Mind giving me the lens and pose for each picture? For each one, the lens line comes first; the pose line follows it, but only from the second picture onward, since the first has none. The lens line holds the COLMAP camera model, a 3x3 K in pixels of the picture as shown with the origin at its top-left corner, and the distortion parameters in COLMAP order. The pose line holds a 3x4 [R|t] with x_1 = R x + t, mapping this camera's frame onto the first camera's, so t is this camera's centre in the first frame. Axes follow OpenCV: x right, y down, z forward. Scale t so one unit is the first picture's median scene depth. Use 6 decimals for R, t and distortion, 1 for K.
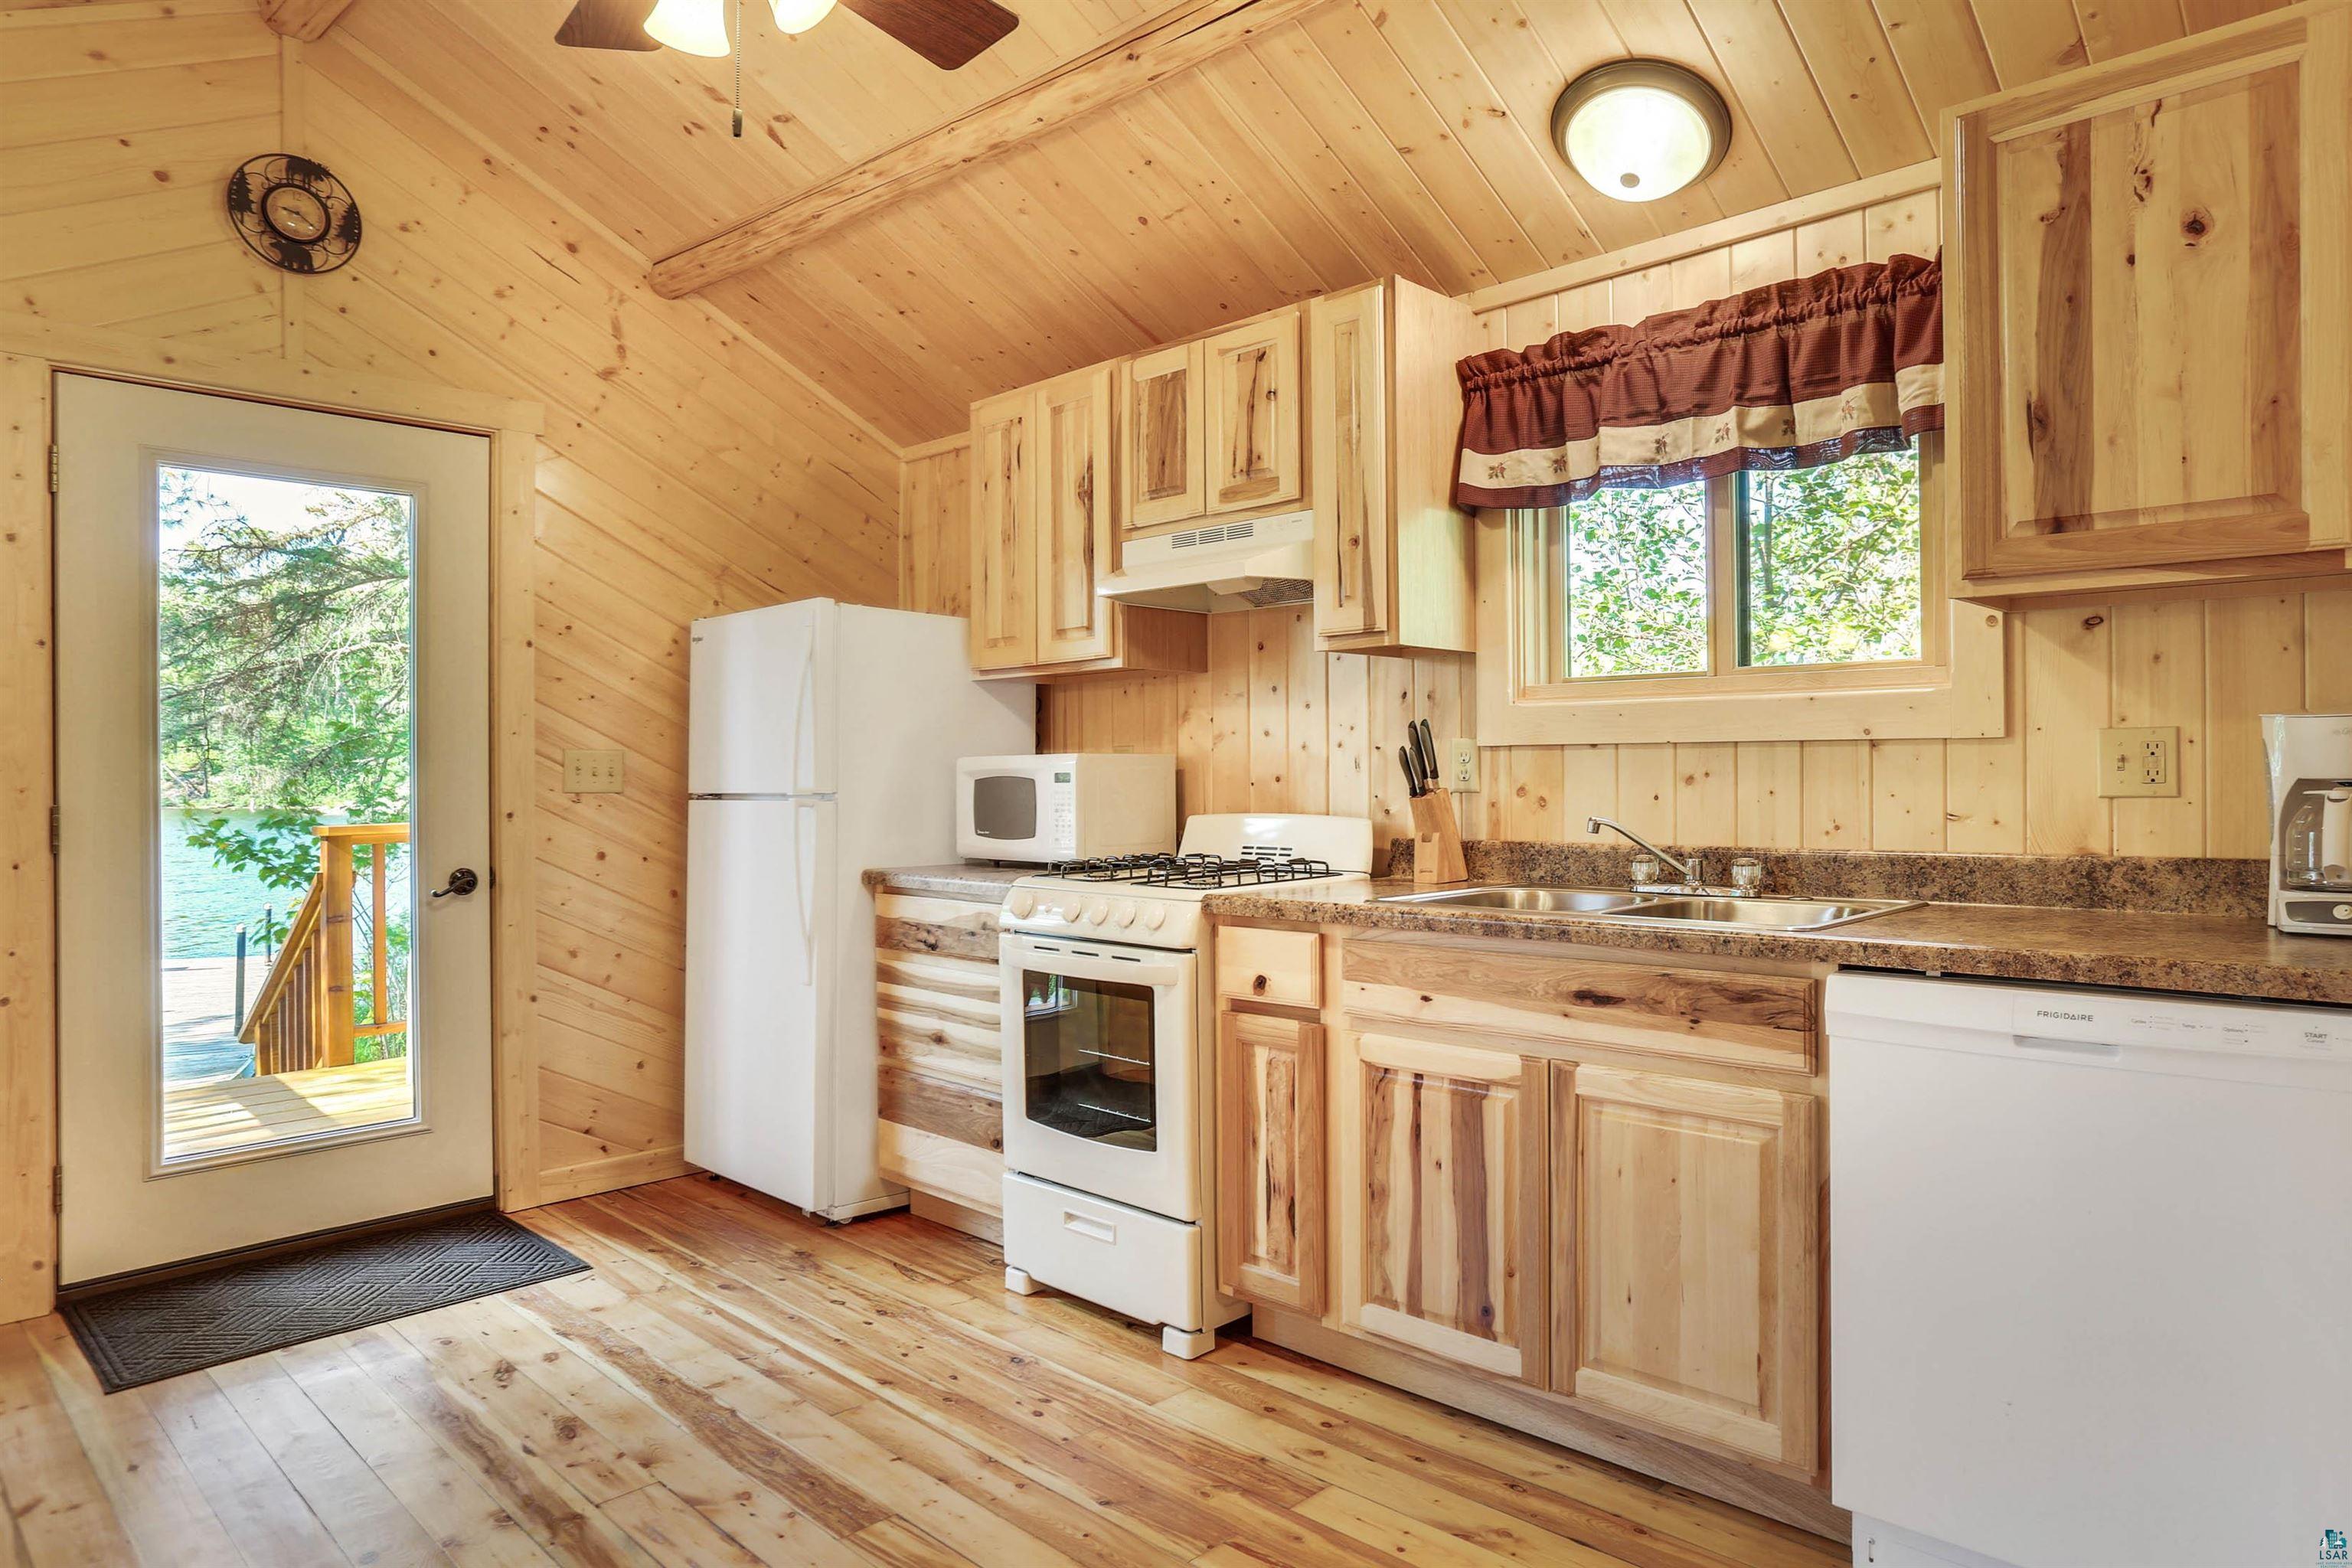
lens RADIAL K [[1410.2, 0, 1219.0], [0, 1410.2, 768.2], [0, 0, 1]] dist [-0.089421, 0.061702]
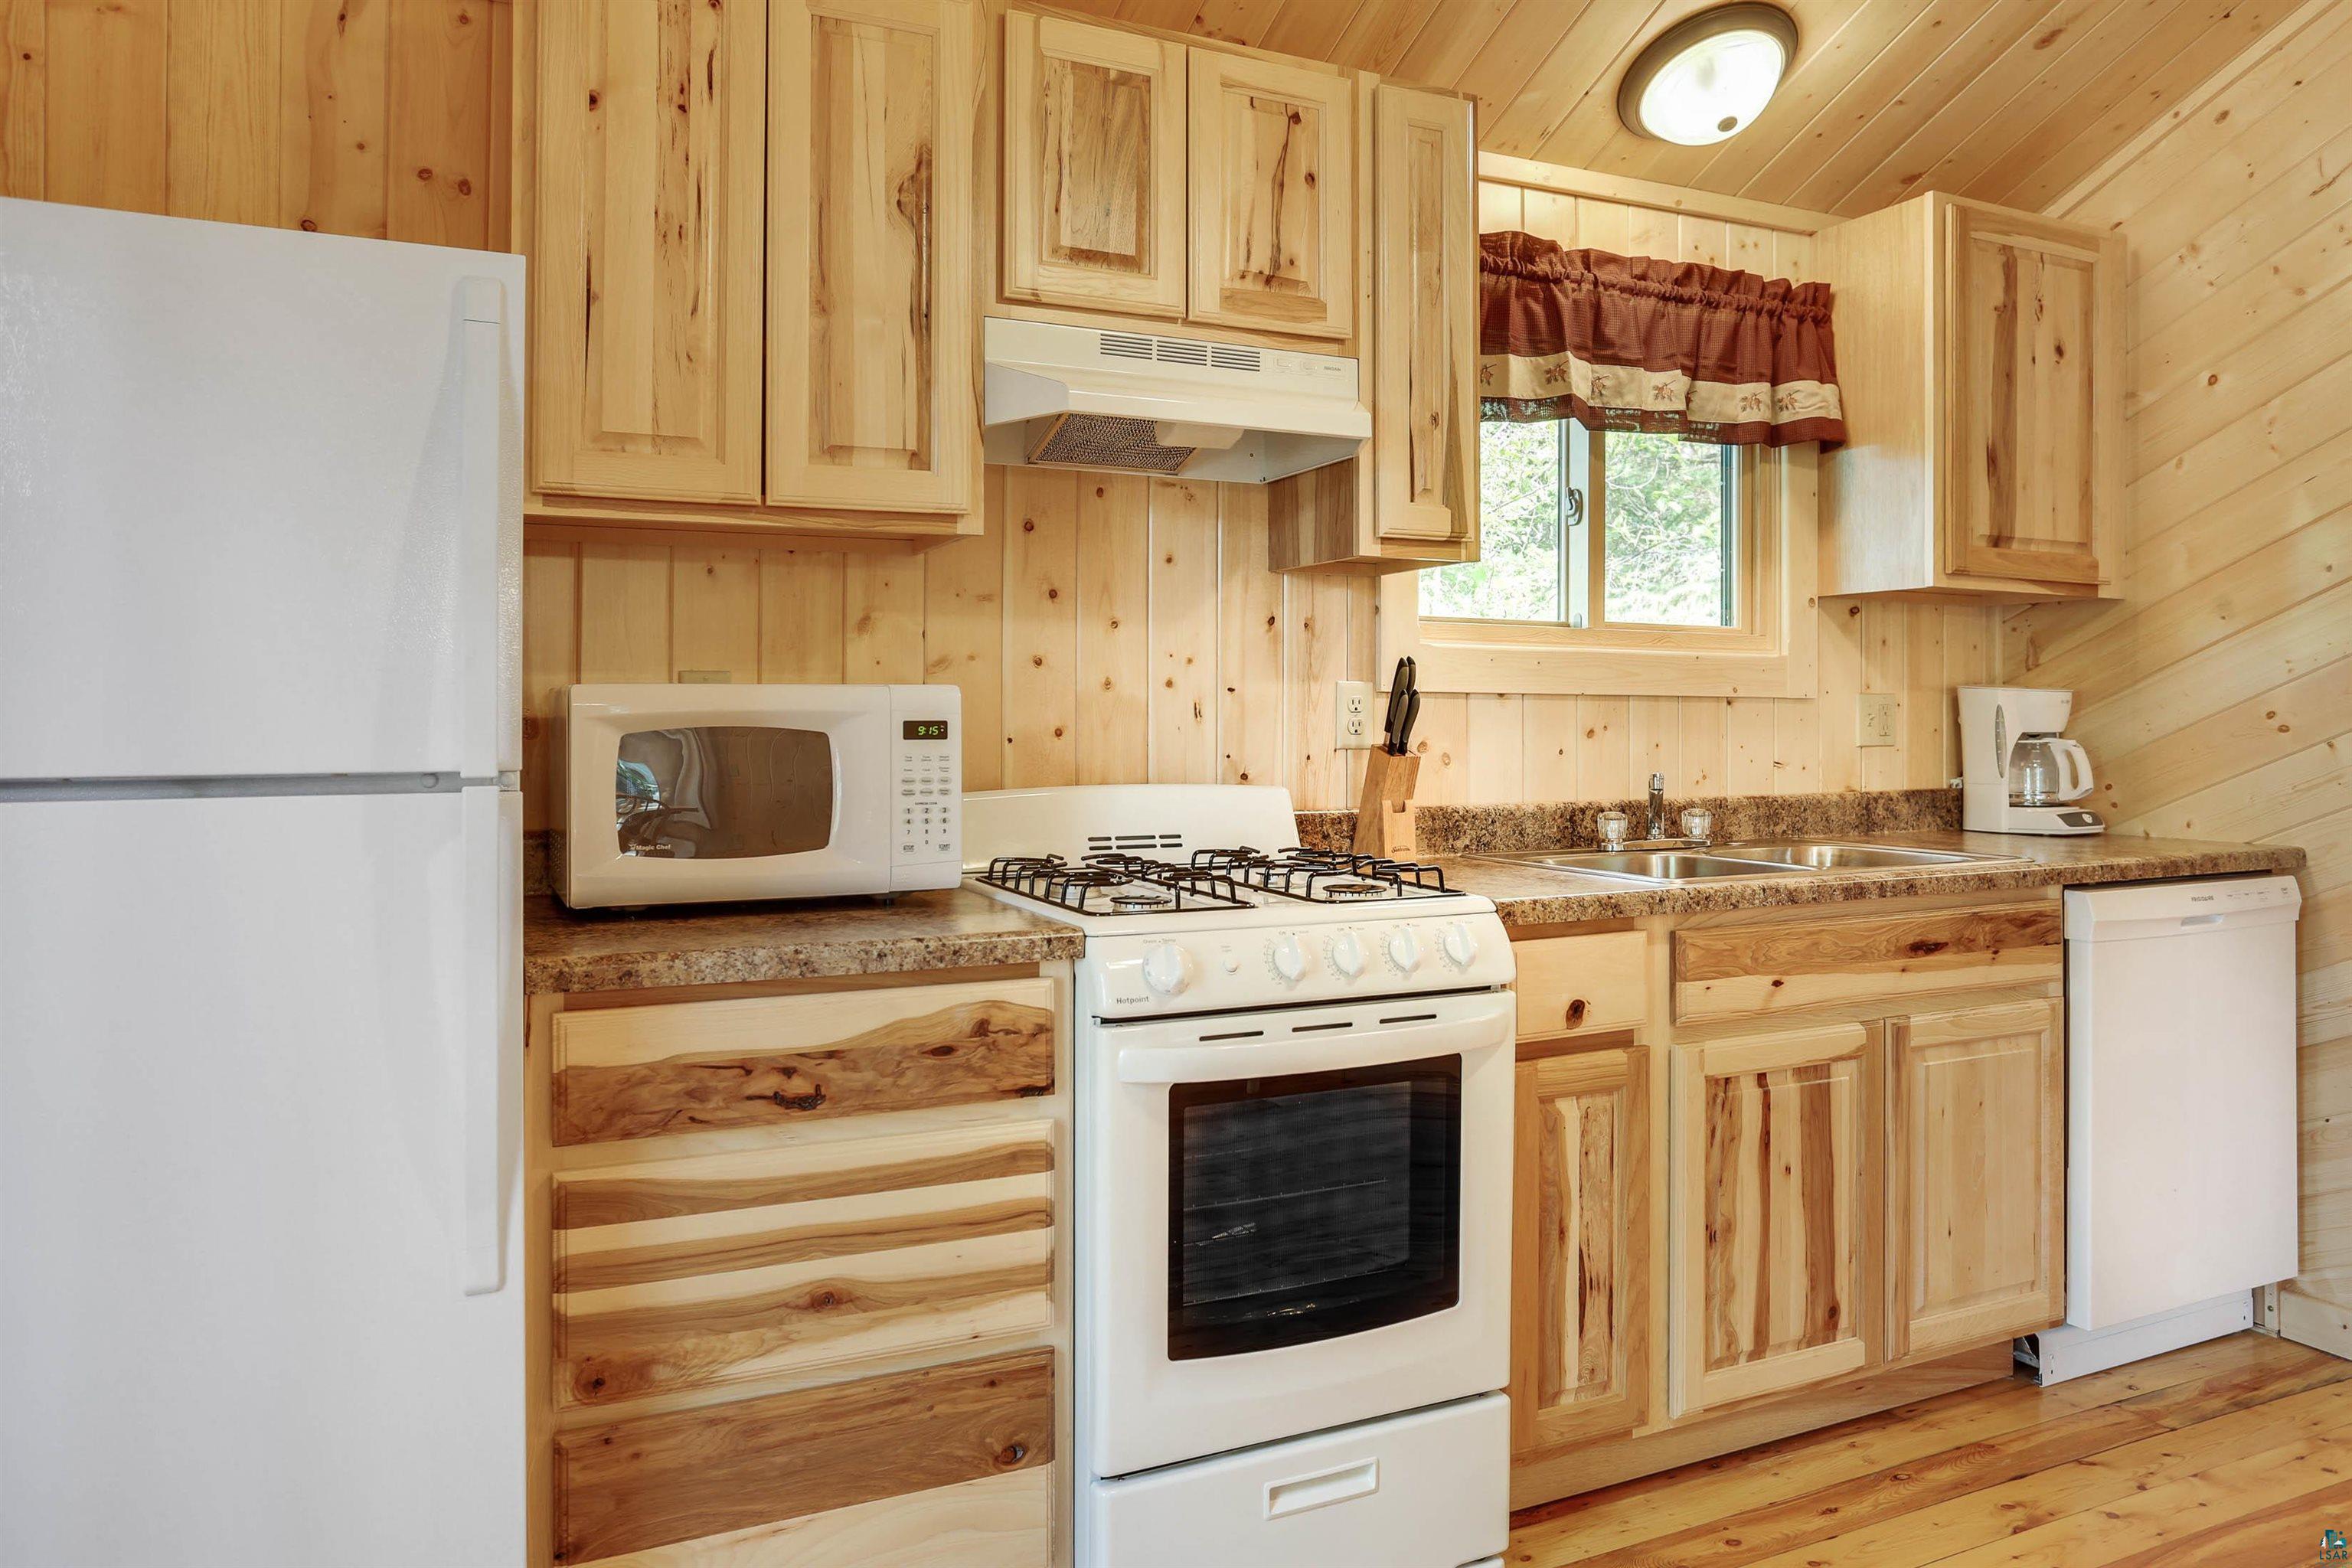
lens RADIAL K [[1559.6, 0, 1166.6], [0, 1559.6, 704.2], [0, 0, 1]] dist [-0.043091, 0.031816]
pose [[0.364507, 0.017001, 0.931045, -0.723546], [-0.007444, 0.999855, -0.015342, 0.006375], [-0.931171, -0.001339, 0.364581, 0.813083]]
